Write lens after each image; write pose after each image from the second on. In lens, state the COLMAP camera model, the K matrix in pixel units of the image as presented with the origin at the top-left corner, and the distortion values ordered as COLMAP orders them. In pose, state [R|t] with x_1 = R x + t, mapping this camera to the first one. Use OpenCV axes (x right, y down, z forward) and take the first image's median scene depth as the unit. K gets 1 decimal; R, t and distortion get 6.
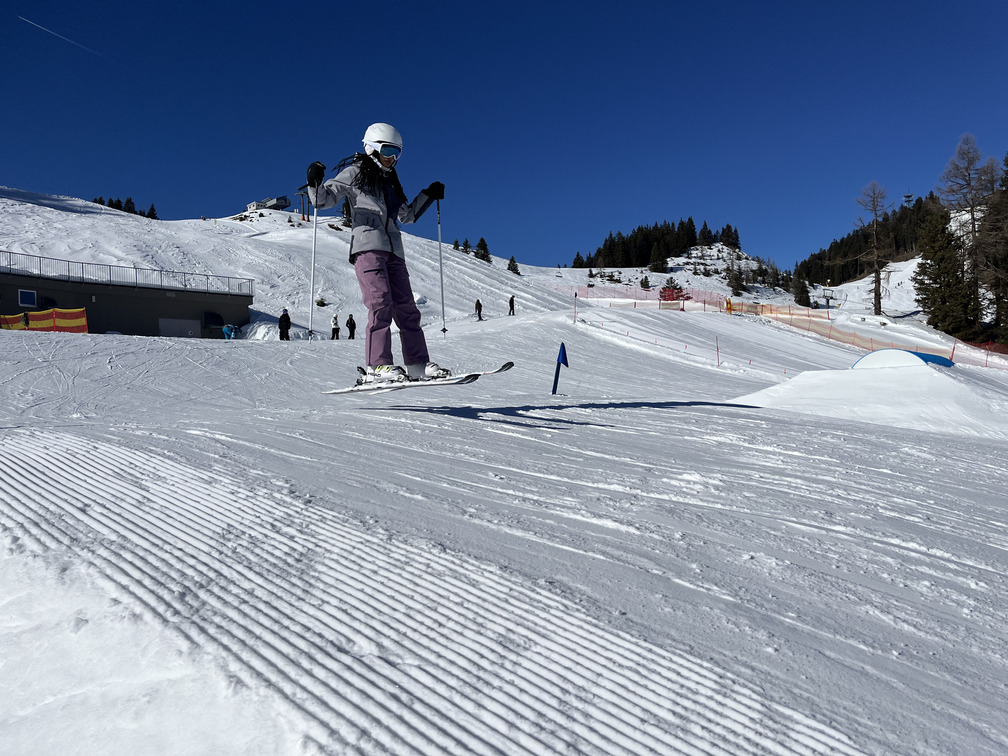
lens RADIAL K [[761.4, 0, 510.1], [0, 761.4, 385.5], [0, 0, 1]] dist [0.072429, -0.086181]
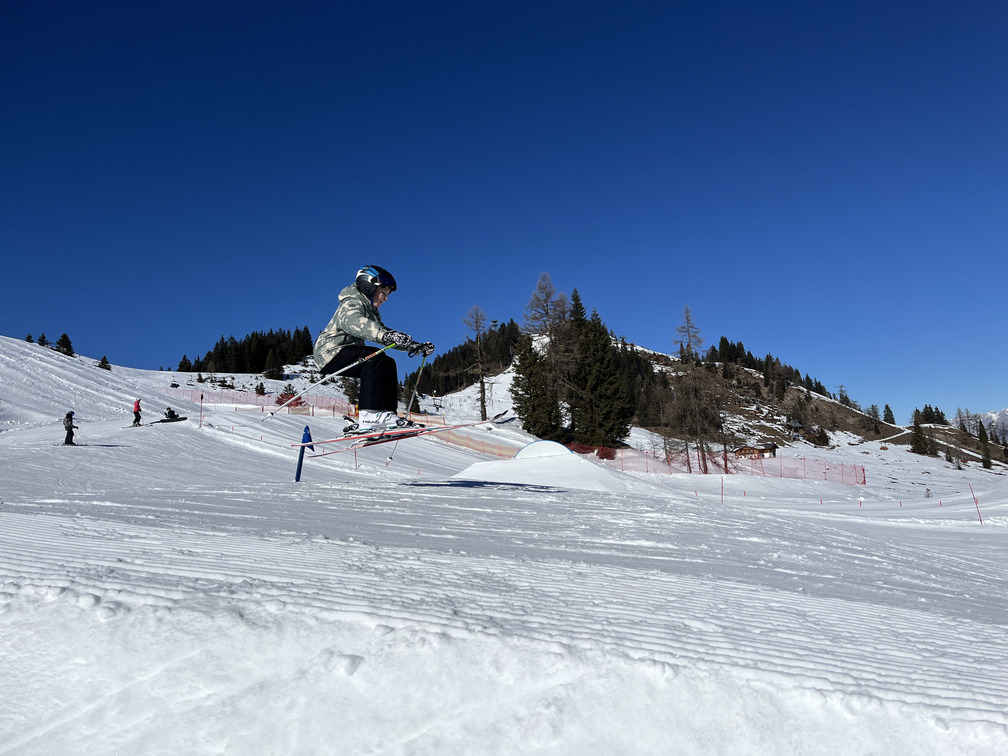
lens RADIAL K [[761.4, 0, 513.0], [0, 761.4, 381.4], [0, 0, 1]] dist [0.072429, -0.086181]
pose [[0.879645, 0.025217, 0.474961, -0.285273], [0.044262, 0.989920, -0.134531, 0.050195], [-0.473566, 0.139363, 0.869663, 0.074253]]
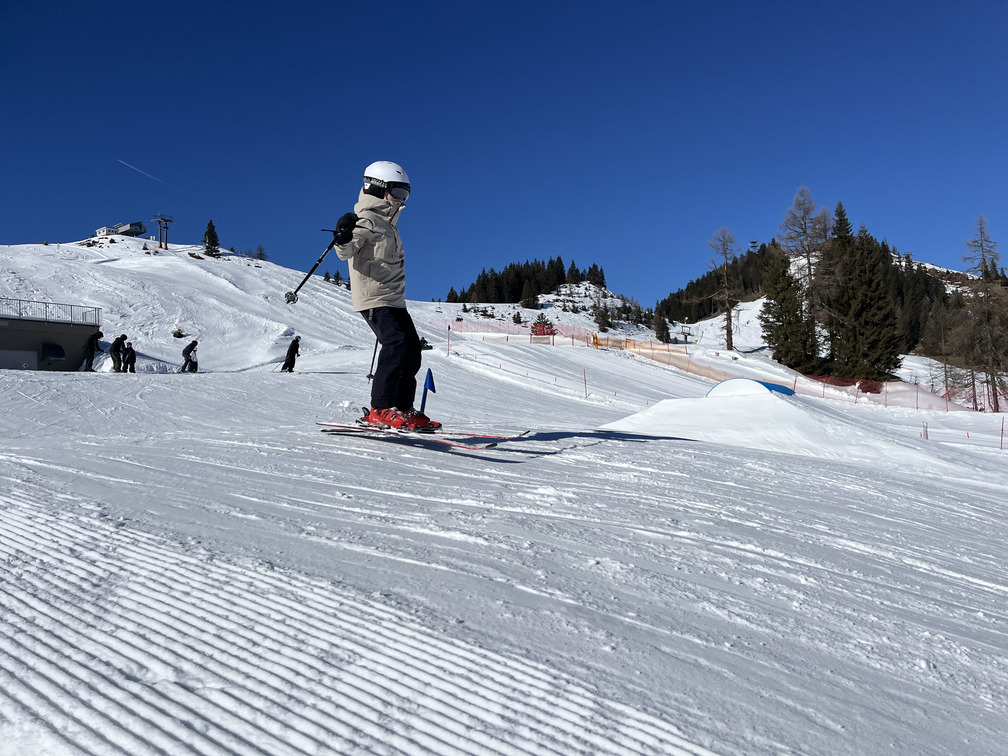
lens RADIAL K [[761.4, 0, 512.2], [0, 761.4, 384.3], [0, 0, 1]] dist [0.072429, -0.086181]
pose [[0.986150, -0.003371, 0.165820, 0.020988], [0.011033, 0.998912, -0.045307, 0.018440], [-0.165487, 0.046509, 0.985115, 0.015607]]
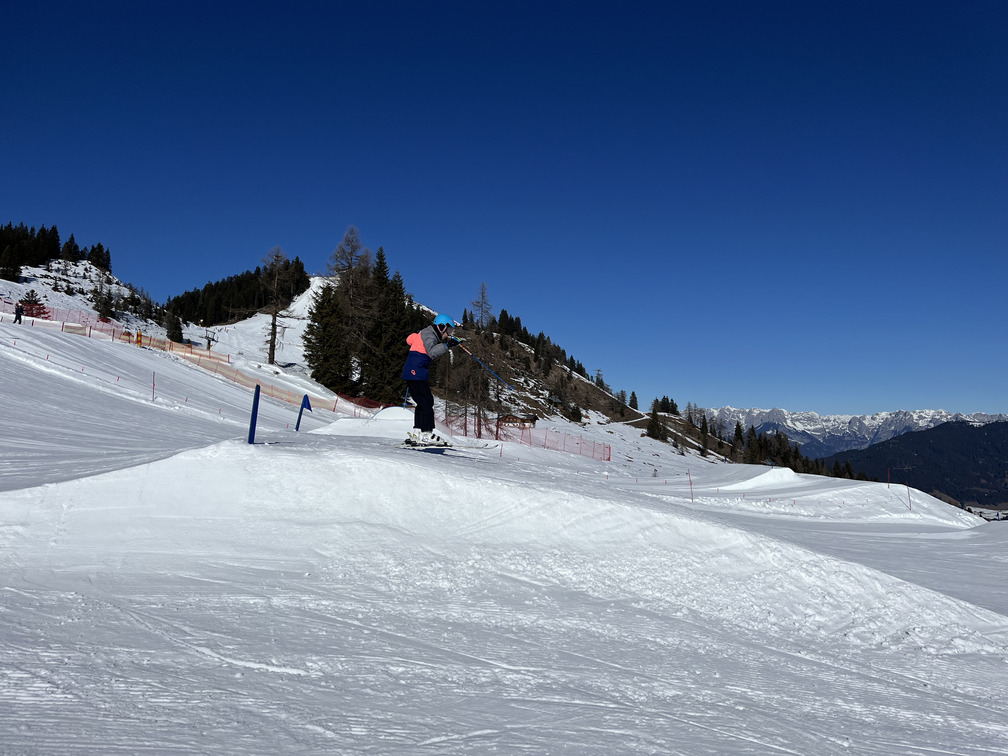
lens RADIAL K [[761.4, 0, 515.0], [0, 761.4, 363.8], [0, 0, 1]] dist [0.072429, -0.086181]
pose [[0.694859, 0.113753, 0.710092, -1.214433], [-0.058305, 0.993071, -0.102030, 0.016608], [-0.716778, 0.029495, 0.696677, -0.491529]]
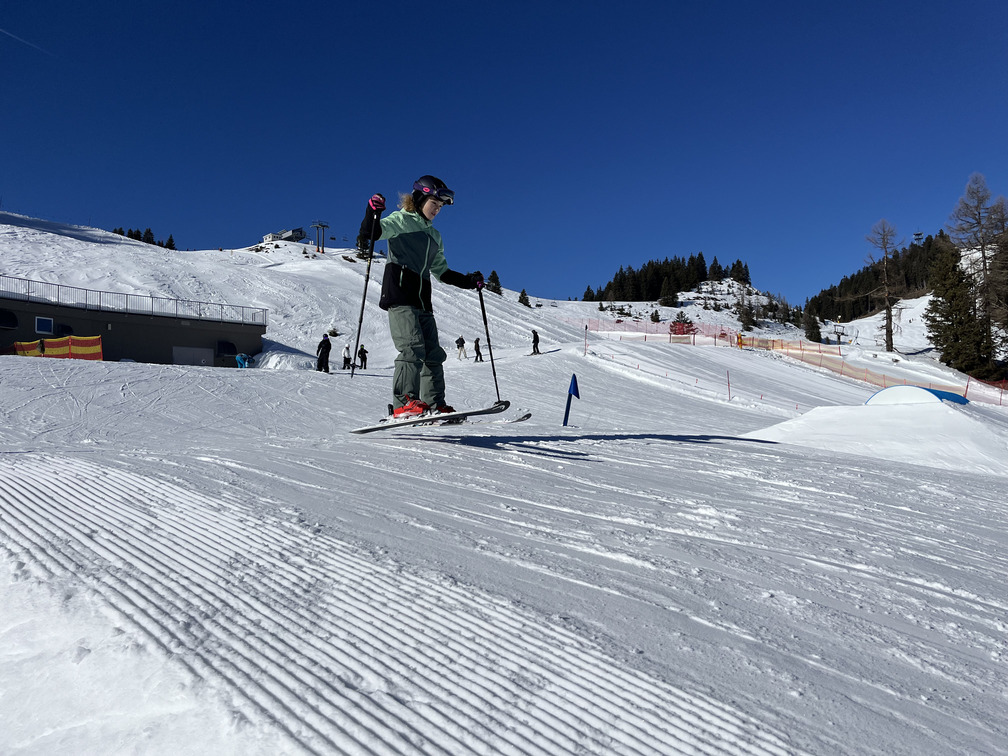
lens RADIAL K [[761.4, 0, 510.4], [0, 761.4, 375.8], [0, 0, 1]] dist [0.072429, -0.086181]
pose [[0.999846, 0.011823, -0.012940, -0.002998], [-0.012509, 0.998446, -0.054305, 0.001782], [0.012278, 0.054458, 0.998441, 0.005385]]
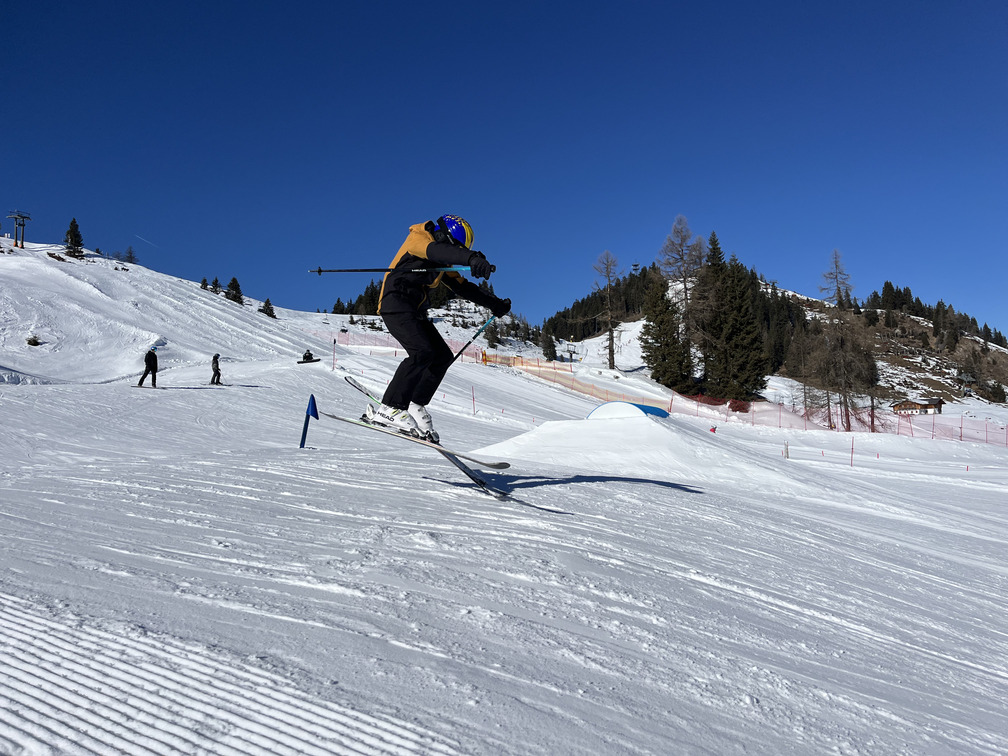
lens RADIAL K [[761.4, 0, 513.2], [0, 761.4, 383.7], [0, 0, 1]] dist [0.072429, -0.086181]
pose [[0.951047, 0.014963, 0.308683, 0.020507], [0.005105, 0.997930, -0.064101, -0.011035], [-0.309003, 0.062539, 0.949003, -0.021372]]
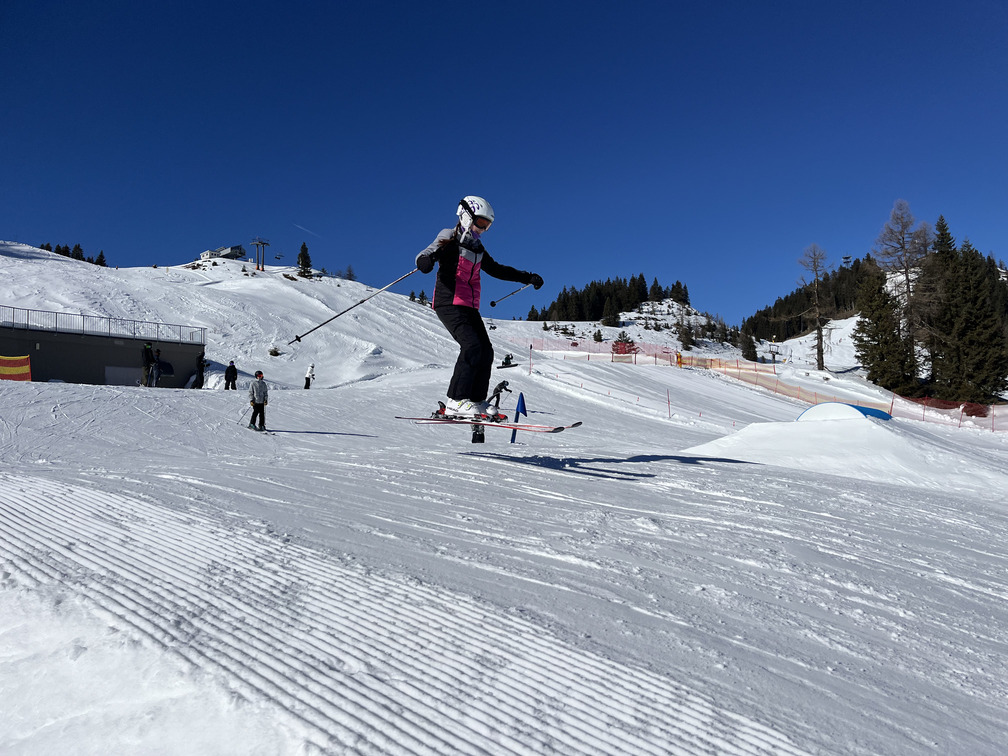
lens RADIAL K [[761.4, 0, 511.1], [0, 761.4, 384.4], [0, 0, 1]] dist [0.072429, -0.086181]
pose [[0.998150, 0.008029, 0.060262, -0.012120], [-0.003868, 0.997620, -0.068846, 0.005461], [-0.060671, 0.068485, 0.995806, -0.042058]]
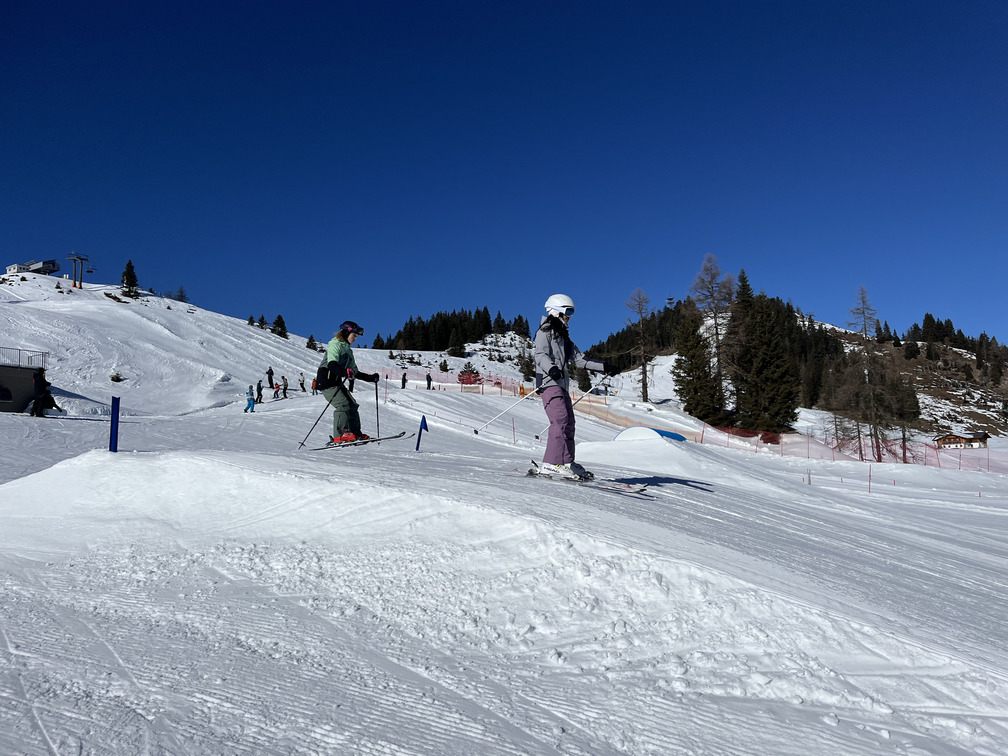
lens RADIAL K [[761.4, 0, 512.6], [0, 761.4, 376.1], [0, 0, 1]] dist [0.072429, -0.086181]
pose [[0.964585, 0.028148, 0.262266, -0.273998], [0.003107, 0.993008, -0.118002, 0.075737], [-0.263754, 0.114638, 0.957754, -0.832994]]
